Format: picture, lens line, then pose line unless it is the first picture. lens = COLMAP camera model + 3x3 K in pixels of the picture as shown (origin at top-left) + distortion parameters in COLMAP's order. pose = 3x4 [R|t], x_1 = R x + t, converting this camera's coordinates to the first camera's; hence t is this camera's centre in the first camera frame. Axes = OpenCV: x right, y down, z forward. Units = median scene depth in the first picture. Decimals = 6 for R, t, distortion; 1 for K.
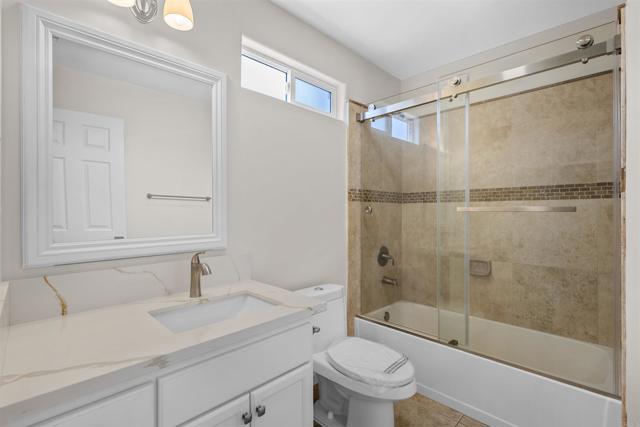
lens RADIAL K [[294.7, 0, 320.0], [0, 294.7, 213.5], [0, 0, 1]] dist [0.000735, 0.000071]
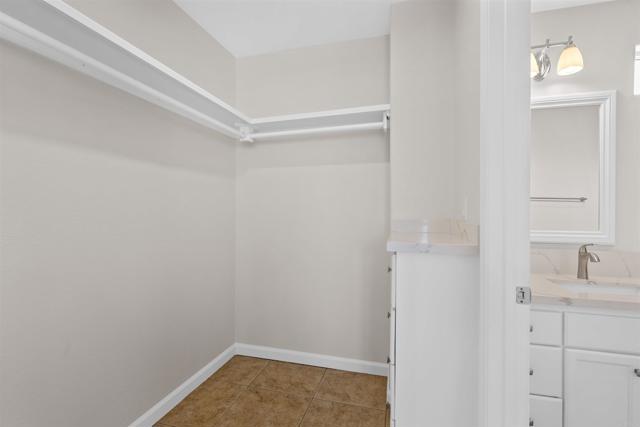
lens RADIAL K [[294.7, 0, 320.0], [0, 294.7, 213.5], [0, 0, 1]] dist [0.000735, 0.000071]
pose [[0.482202, 0.005321, -0.876044, 0.144986], [-0.008613, 0.999962, 0.001334, 0.007353], [0.876018, 0.006902, 0.482229, -0.605217]]
